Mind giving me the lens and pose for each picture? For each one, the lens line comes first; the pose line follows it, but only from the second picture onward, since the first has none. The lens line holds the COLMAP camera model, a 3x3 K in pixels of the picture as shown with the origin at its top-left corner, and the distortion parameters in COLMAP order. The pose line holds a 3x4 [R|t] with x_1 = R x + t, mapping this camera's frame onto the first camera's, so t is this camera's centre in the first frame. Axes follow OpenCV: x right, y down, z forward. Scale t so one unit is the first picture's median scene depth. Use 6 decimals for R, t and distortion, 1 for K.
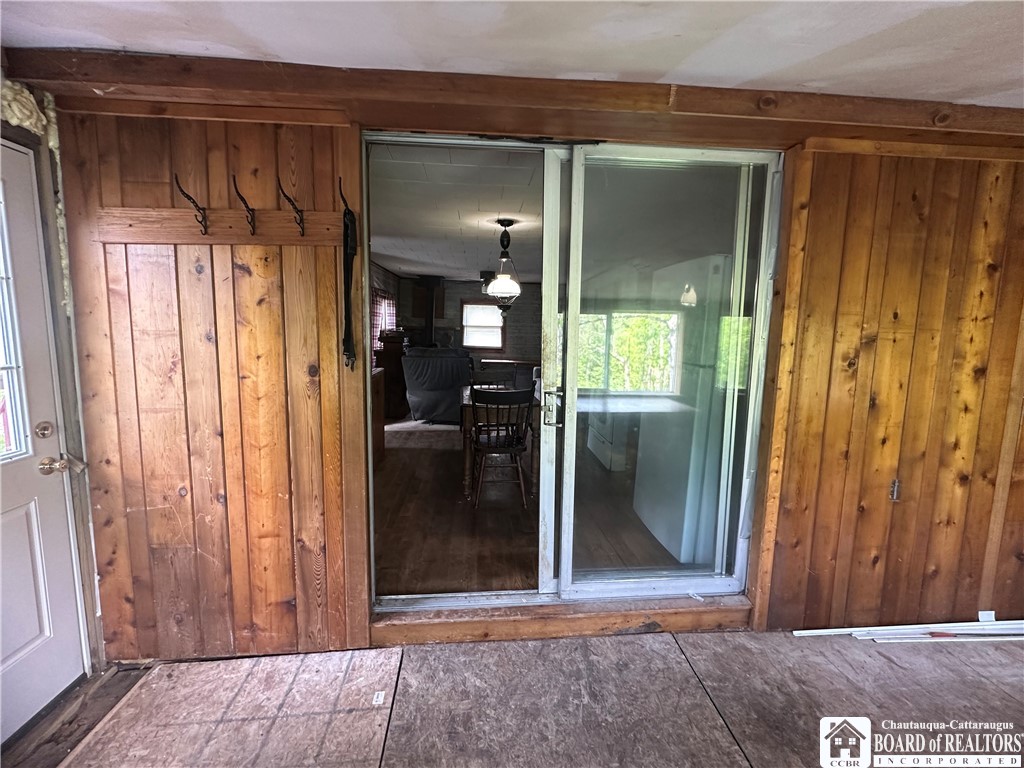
lens RADIAL K [[450.4, 0, 514.8], [0, 450.4, 383.7], [0, 0, 1]] dist [-0.002103, -0.000039]
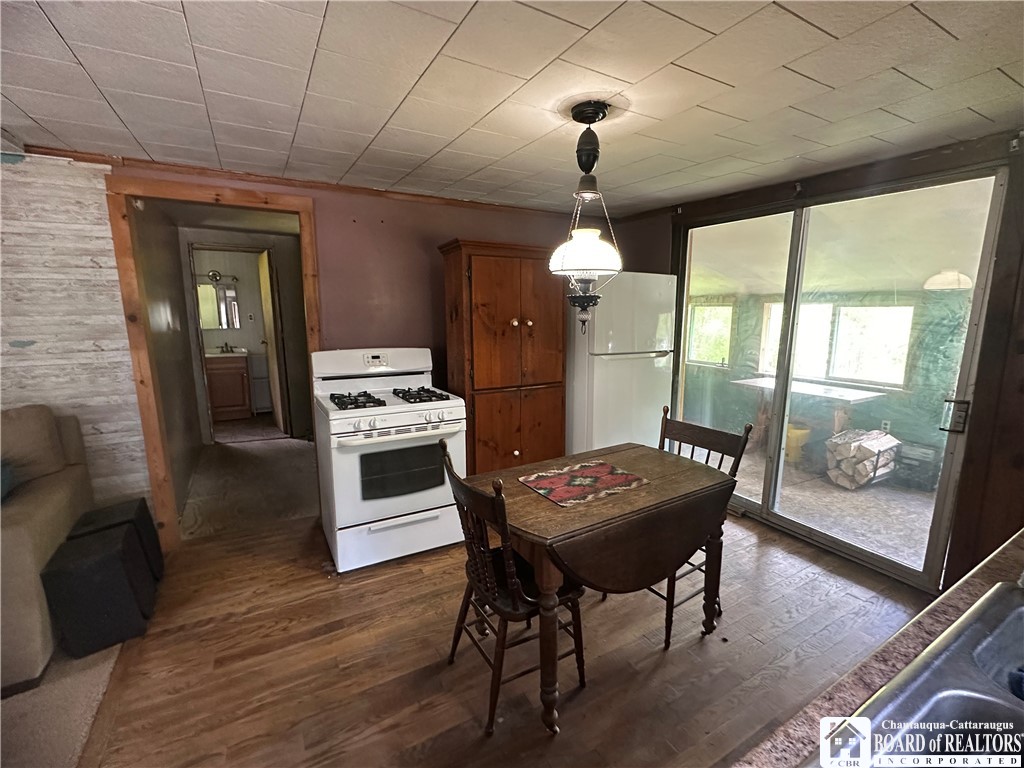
lens RADIAL K [[450.4, 0, 514.8], [0, 450.4, 383.7], [0, 0, 1]] dist [-0.002103, -0.000039]
pose [[-0.423466, -0.169124, 0.889985, -0.781442], [0.106581, 0.966295, 0.234338, -0.374422], [-0.899621, 0.194089, -0.391168, 2.326367]]
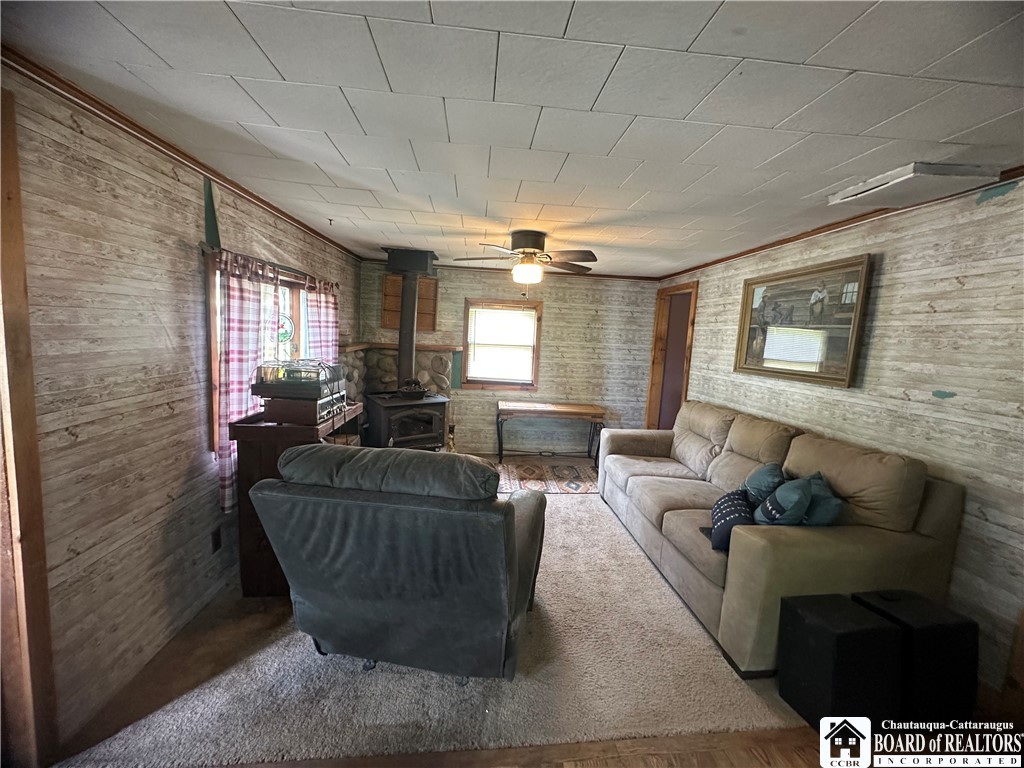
lens RADIAL K [[407.1, 0, 513.4], [0, 407.1, 383.1], [0, 0, 1]] dist [-0.003365, 0.000182]
pose [[0.999739, 0.020990, 0.008976, -0.260352], [-0.020990, 0.999780, -0.000049, -0.344903], [-0.008975, -0.000139, 0.999960, 2.049736]]
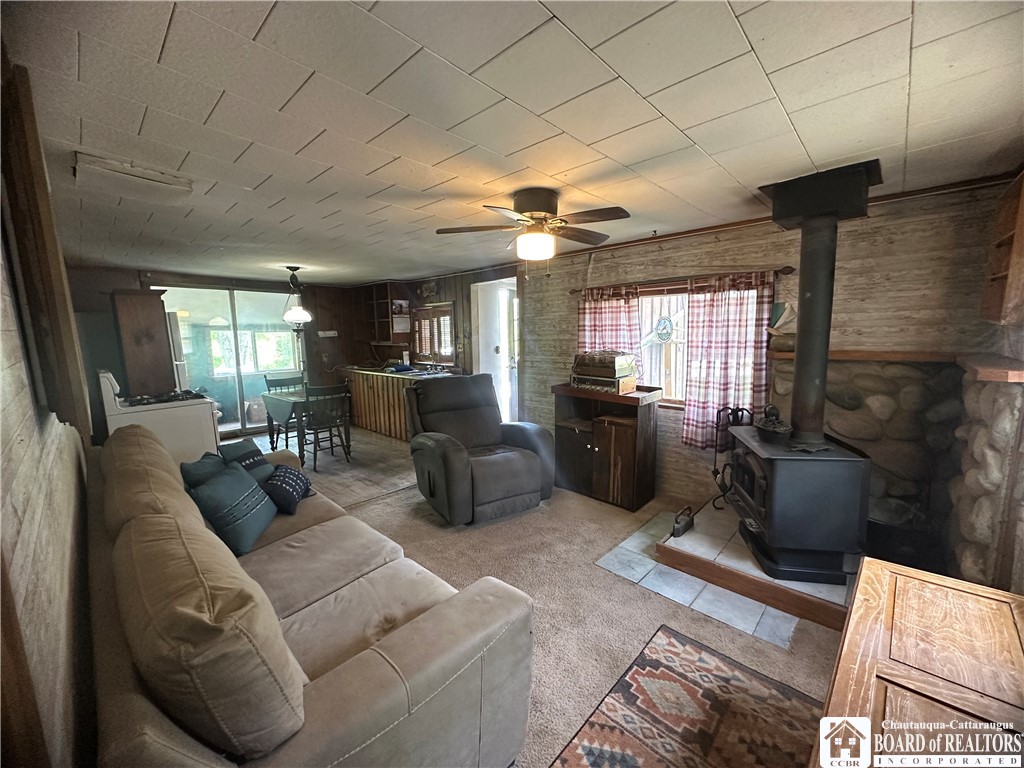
lens RADIAL K [[407.1, 0, 513.4], [0, 407.1, 383.1], [0, 0, 1]] dist [-0.003365, 0.000182]
pose [[-0.742195, 0.076483, -0.665806, 0.586194], [-0.086197, 0.974321, 0.208009, -0.594818], [0.664618, 0.211774, -0.716544, 4.286704]]
